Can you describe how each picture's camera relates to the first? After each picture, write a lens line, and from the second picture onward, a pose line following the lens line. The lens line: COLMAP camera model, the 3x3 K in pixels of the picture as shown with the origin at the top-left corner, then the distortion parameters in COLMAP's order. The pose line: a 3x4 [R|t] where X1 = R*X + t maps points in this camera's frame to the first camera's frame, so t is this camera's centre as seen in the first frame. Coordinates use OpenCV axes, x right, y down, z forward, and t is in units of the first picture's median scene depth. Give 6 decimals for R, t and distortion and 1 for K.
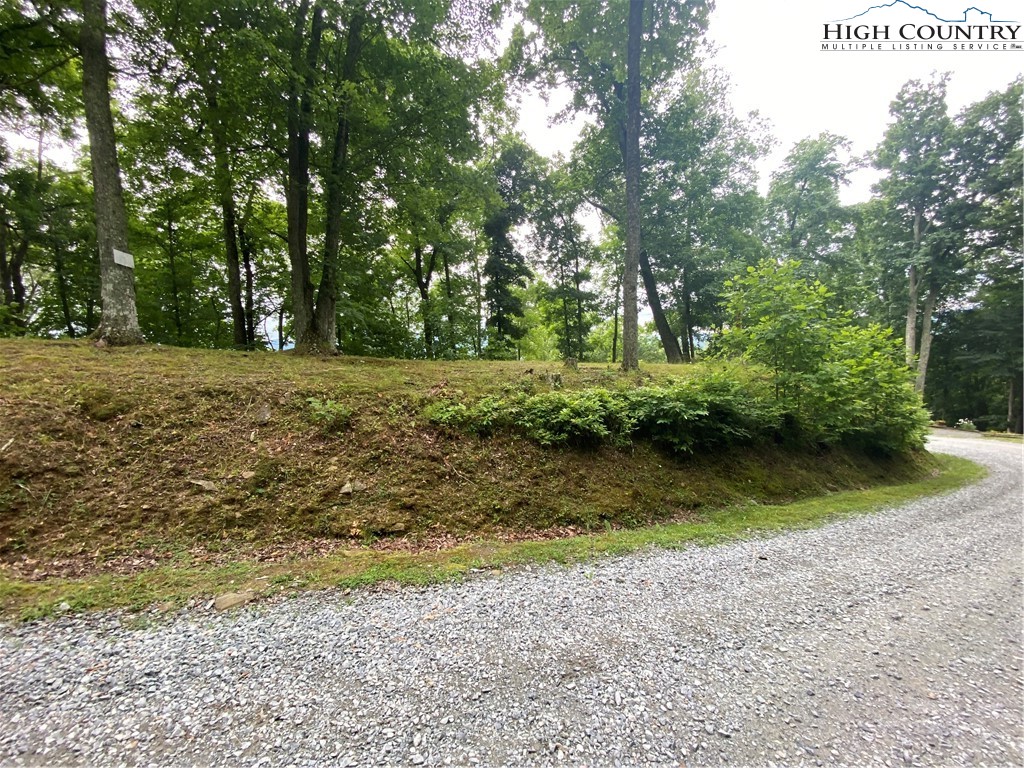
lens RADIAL K [[415.3, 0, 514.7], [0, 415.3, 379.9], [0, 0, 1]] dist [0.037570, -0.027426]
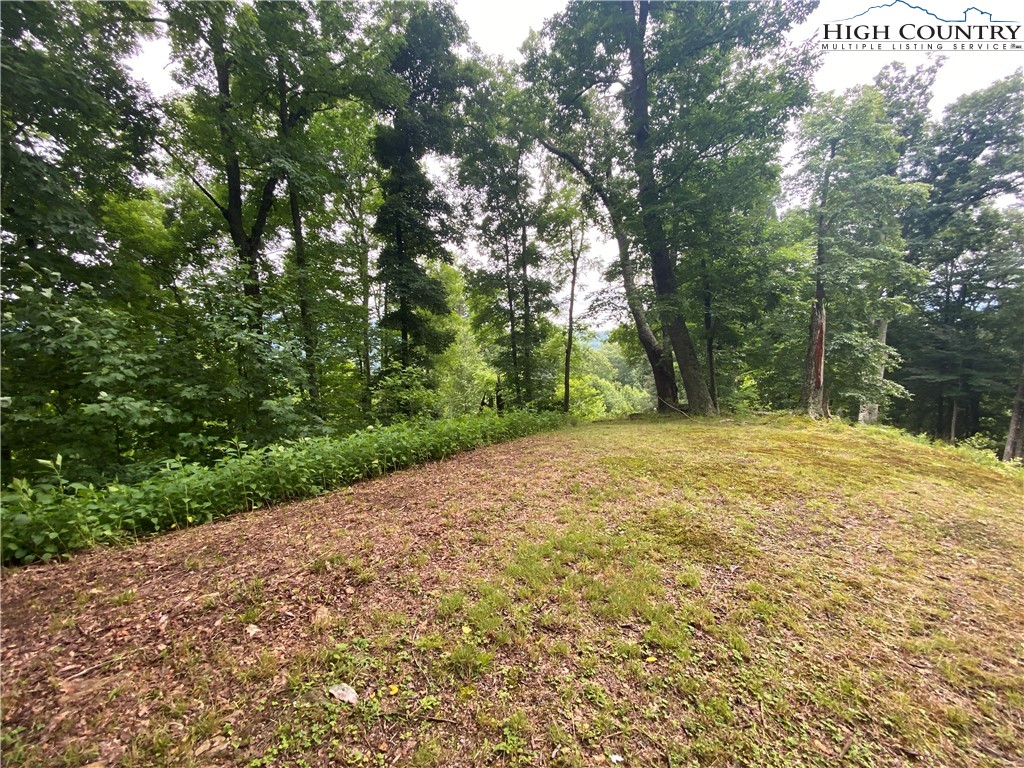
lens RADIAL K [[415.3, 0, 514.7], [0, 415.3, 379.9], [0, 0, 1]] dist [0.037570, -0.027426]
pose [[0.967077, 0.007523, 0.254372, -0.031758], [-0.012409, 0.999768, 0.017611, -0.066979], [-0.254180, -0.020187, 0.966946, 0.377447]]
